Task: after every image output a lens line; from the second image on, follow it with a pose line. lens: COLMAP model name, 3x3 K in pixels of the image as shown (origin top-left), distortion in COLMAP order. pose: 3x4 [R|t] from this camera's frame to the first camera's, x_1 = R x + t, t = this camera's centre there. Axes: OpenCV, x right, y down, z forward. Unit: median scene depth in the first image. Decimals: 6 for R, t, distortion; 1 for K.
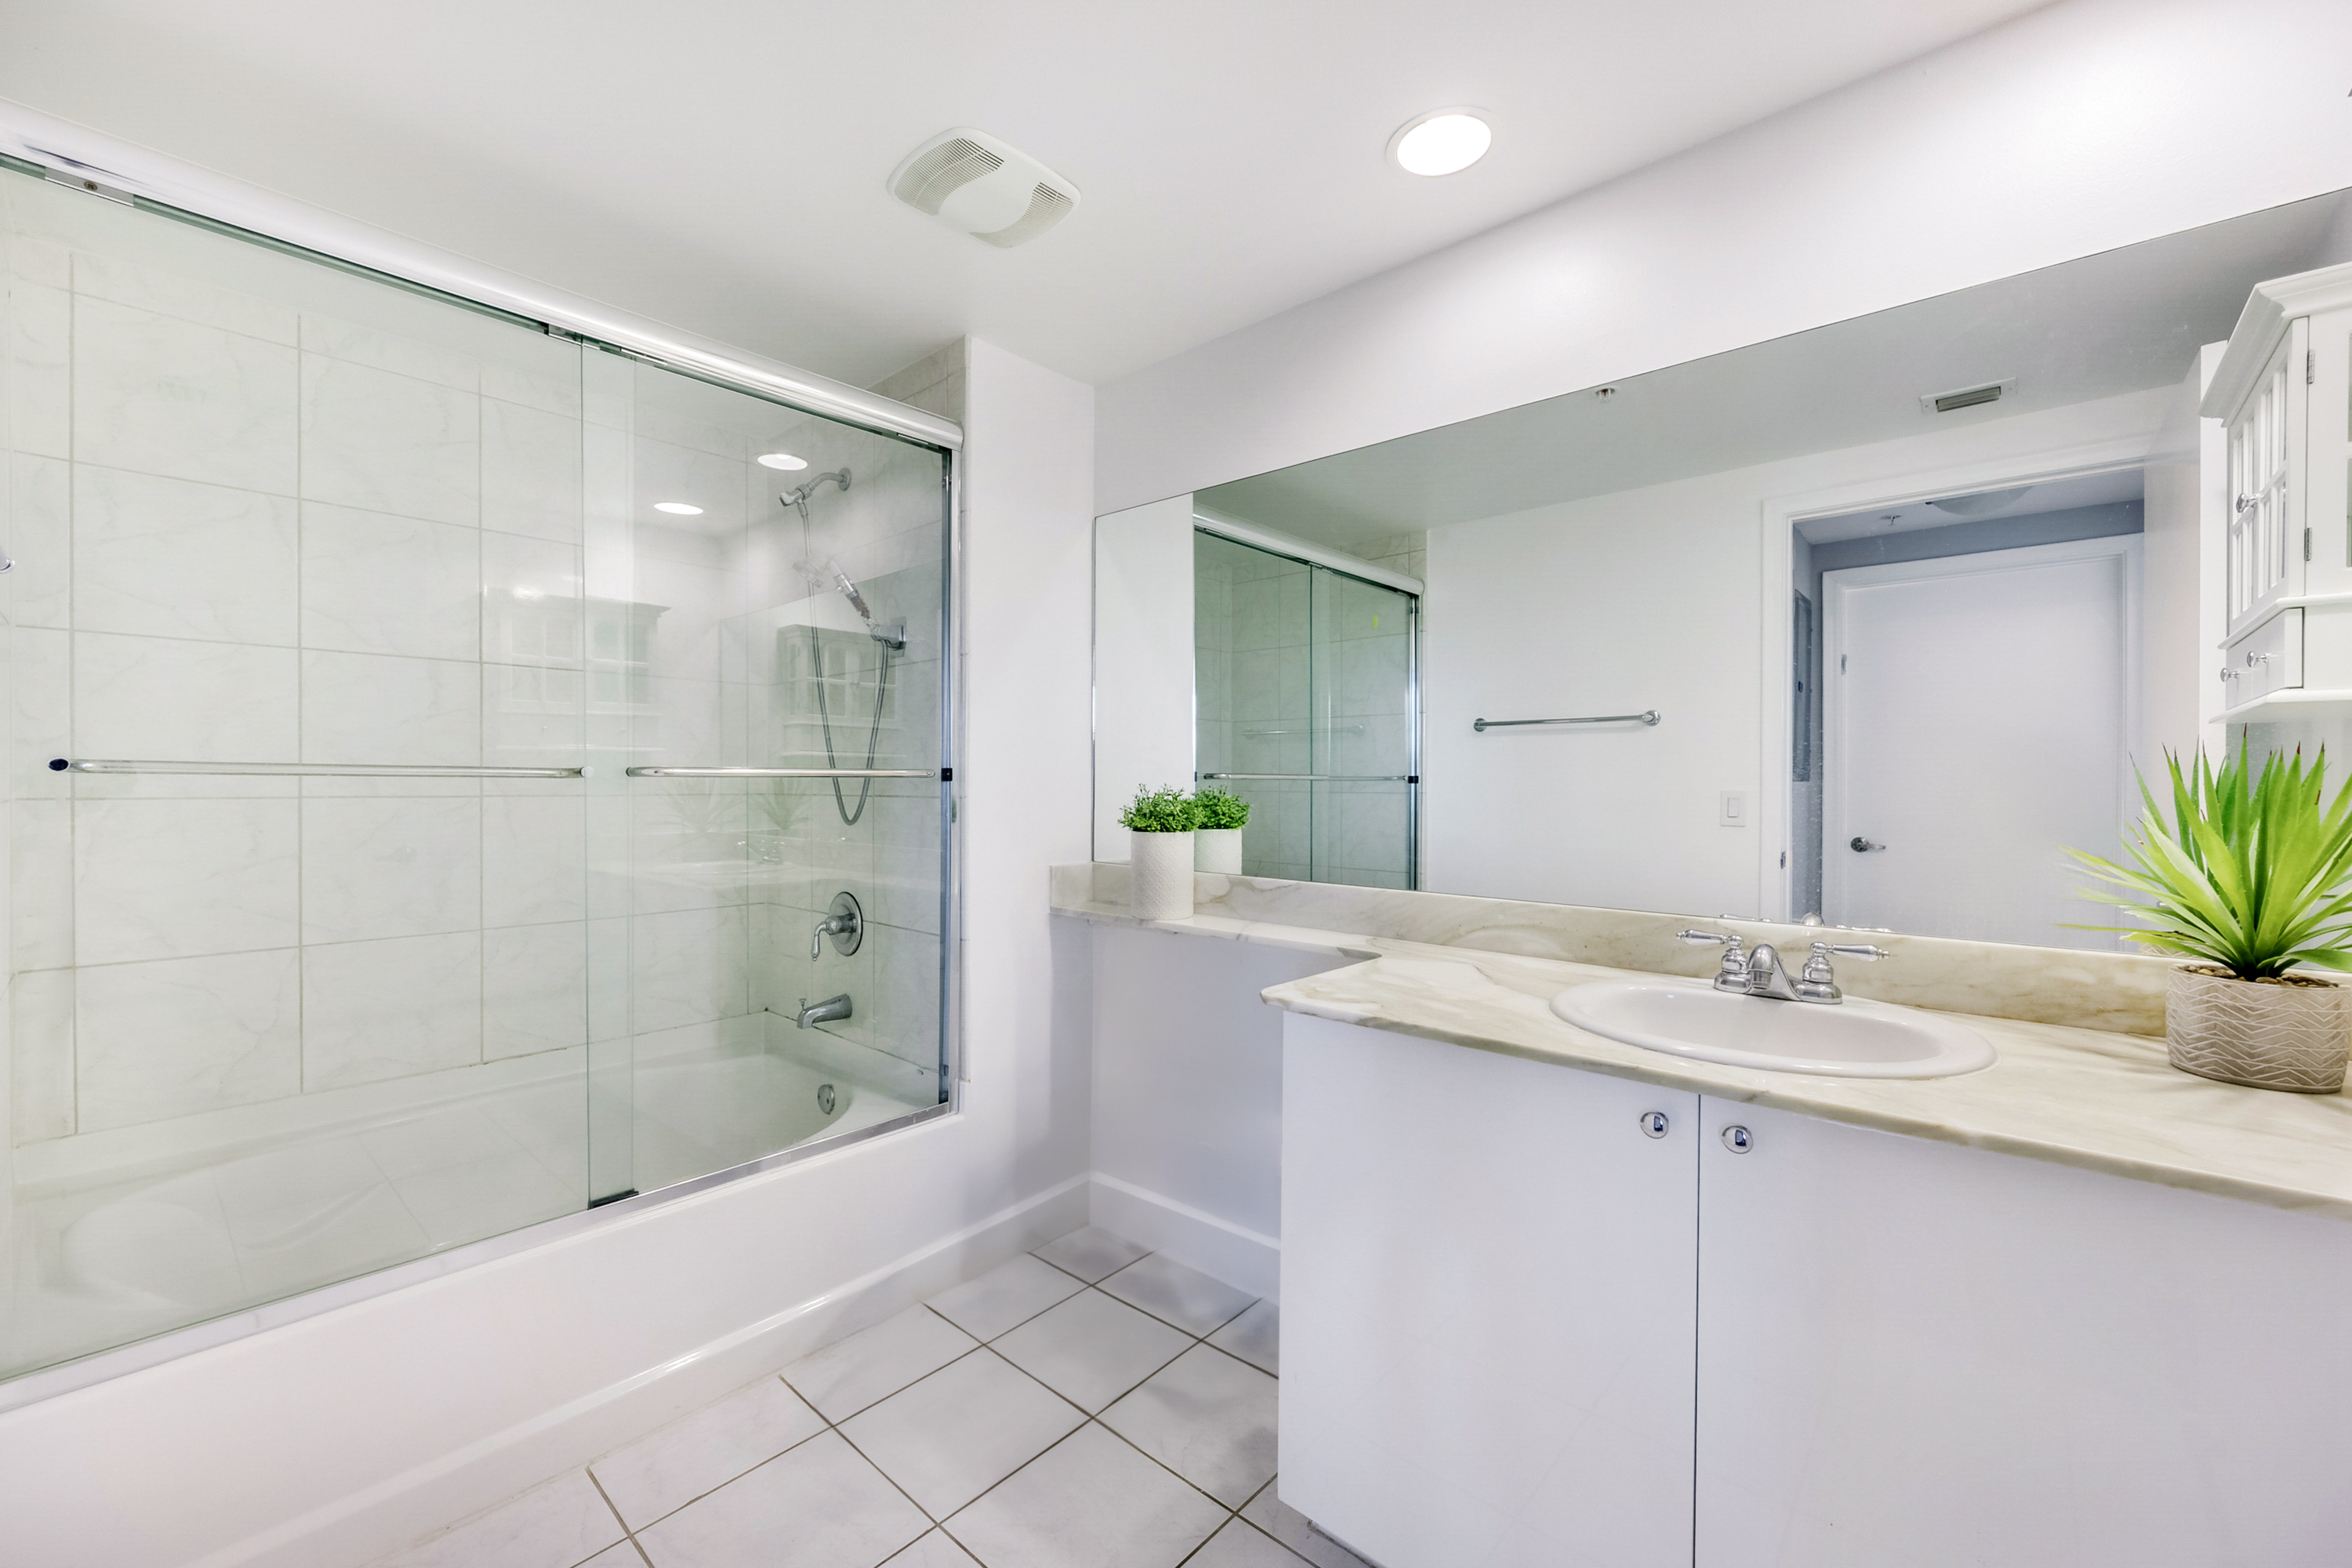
lens RADIAL K [[939.6, 0, 1176.0], [0, 939.6, 784.0], [0, 0, 1]] dist [-0.001731, -0.000044]
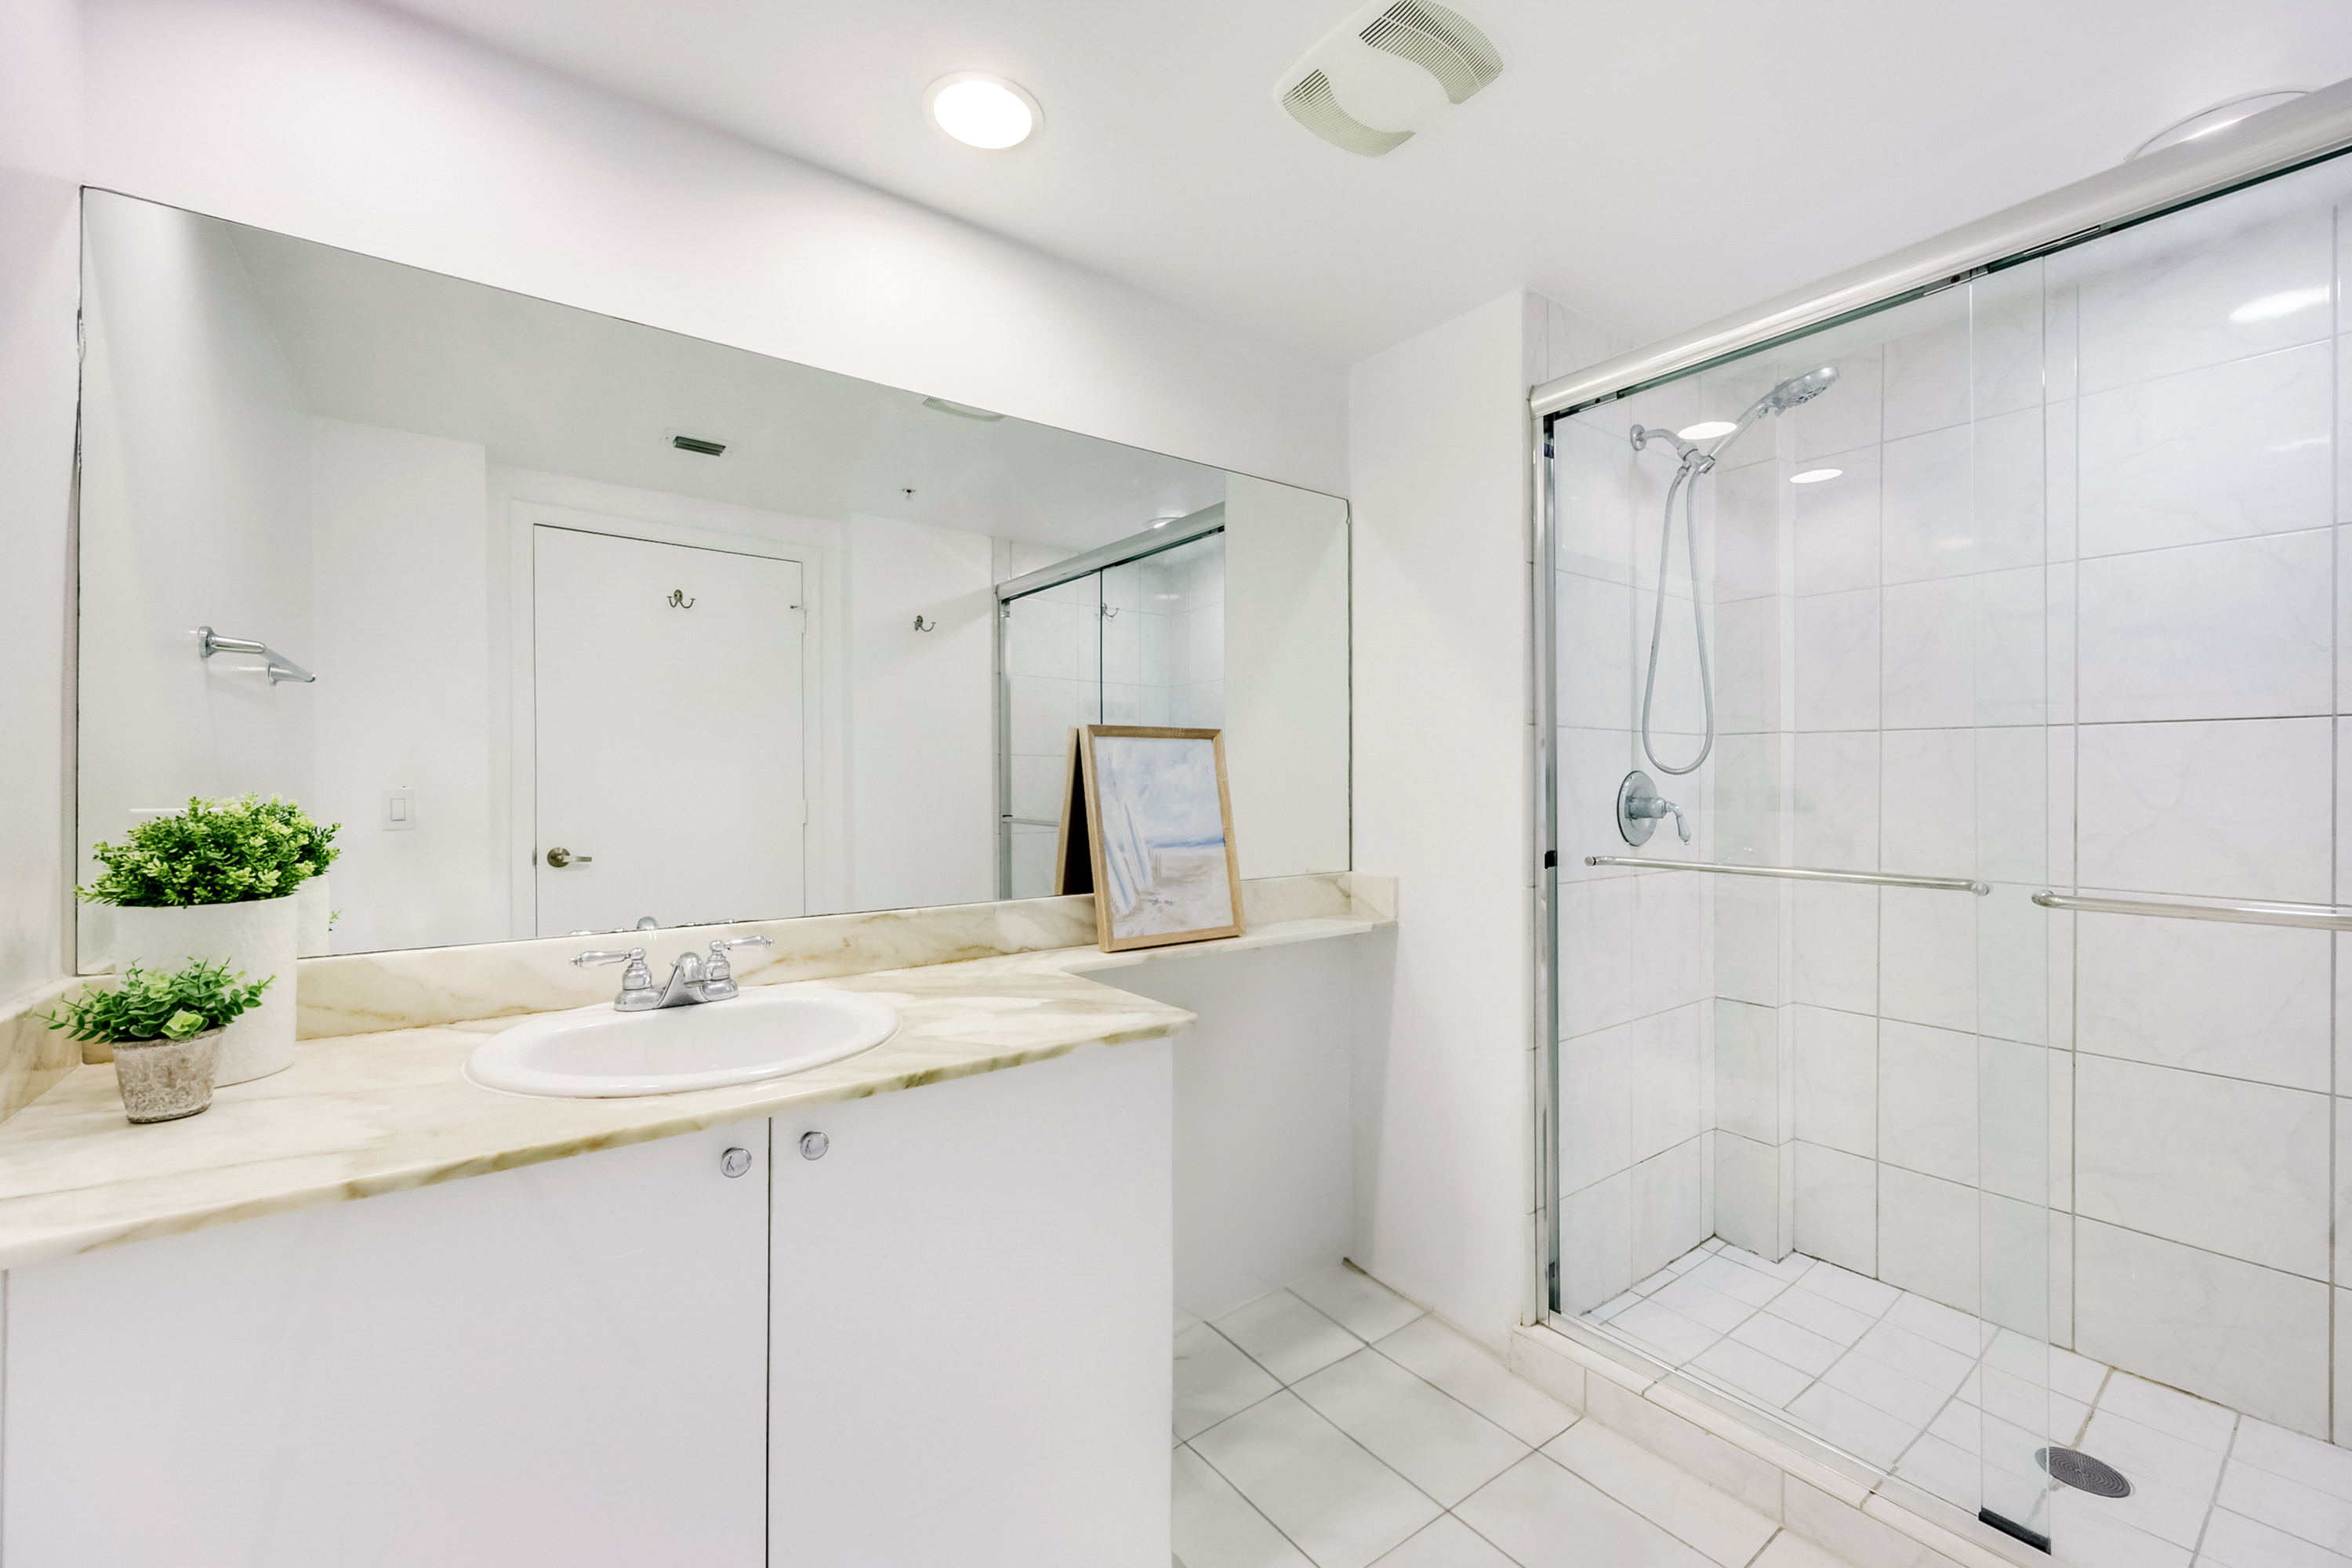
lens RADIAL K [[962.7, 0, 1176.0], [0, 962.7, 784.0], [0, 0, 1]] dist [-0.002108, -0.000158]
pose [[0.198413, -0.004160, 0.980110, -0.336080], [-0.003373, 0.999982, 0.004927, -0.017409], [-0.980113, -0.004284, 0.198395, 0.374564]]
